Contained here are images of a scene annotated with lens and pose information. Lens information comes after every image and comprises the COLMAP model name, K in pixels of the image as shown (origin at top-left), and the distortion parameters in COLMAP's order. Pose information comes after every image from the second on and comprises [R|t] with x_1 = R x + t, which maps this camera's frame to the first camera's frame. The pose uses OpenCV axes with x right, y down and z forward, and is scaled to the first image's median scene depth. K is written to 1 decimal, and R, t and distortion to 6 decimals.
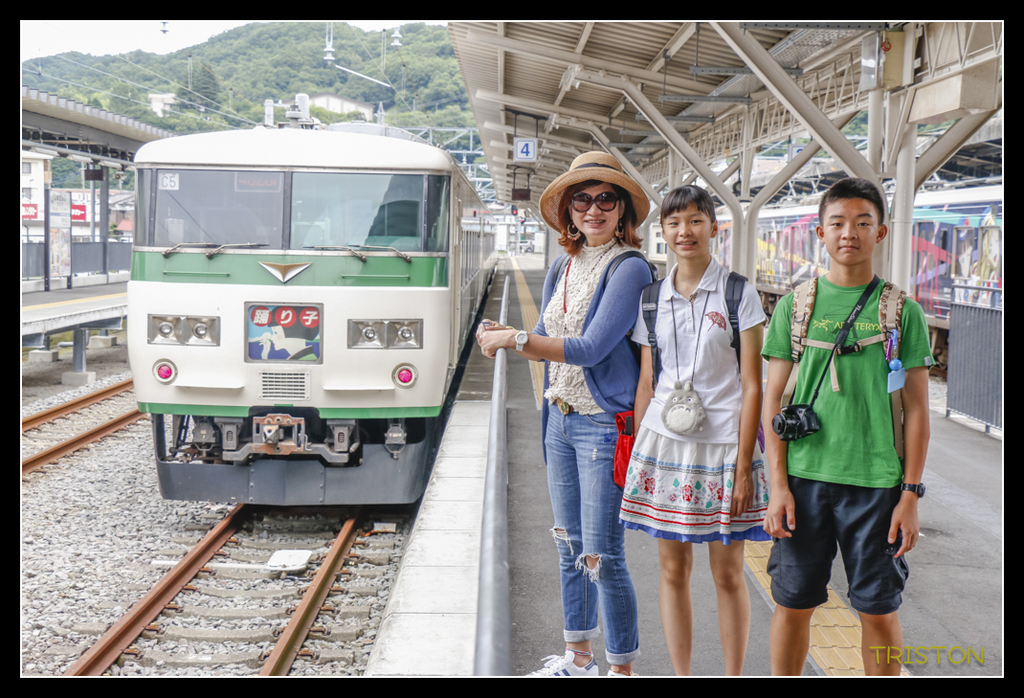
lens RADIAL K [[1691.1, 0, 513.8], [0, 1691.1, 350.6], [0, 0, 1]] dist [0.145794, 0.000000]
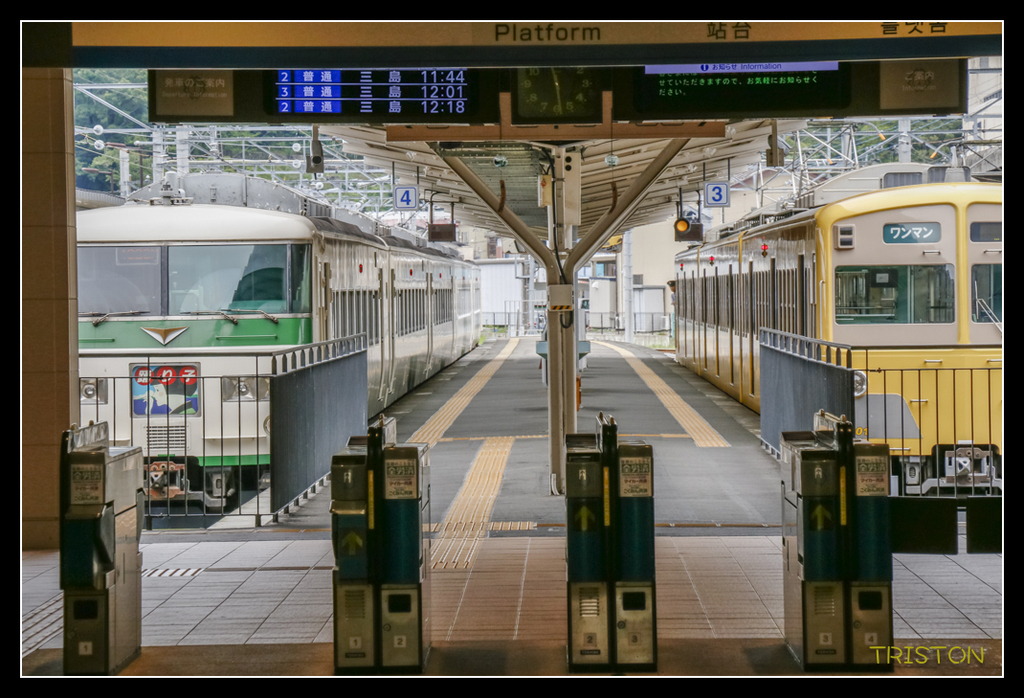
lens RADIAL K [[4934.2, 0, 512.1], [0, 4934.2, 347.8], [0, 0, 1]] dist [0.961774, 0.000000]
pose [[0.999277, -0.035320, -0.014054, 0.137348], [0.034097, 0.996264, -0.079341, 0.226128], [0.016804, 0.078805, 0.996748, -2.222755]]
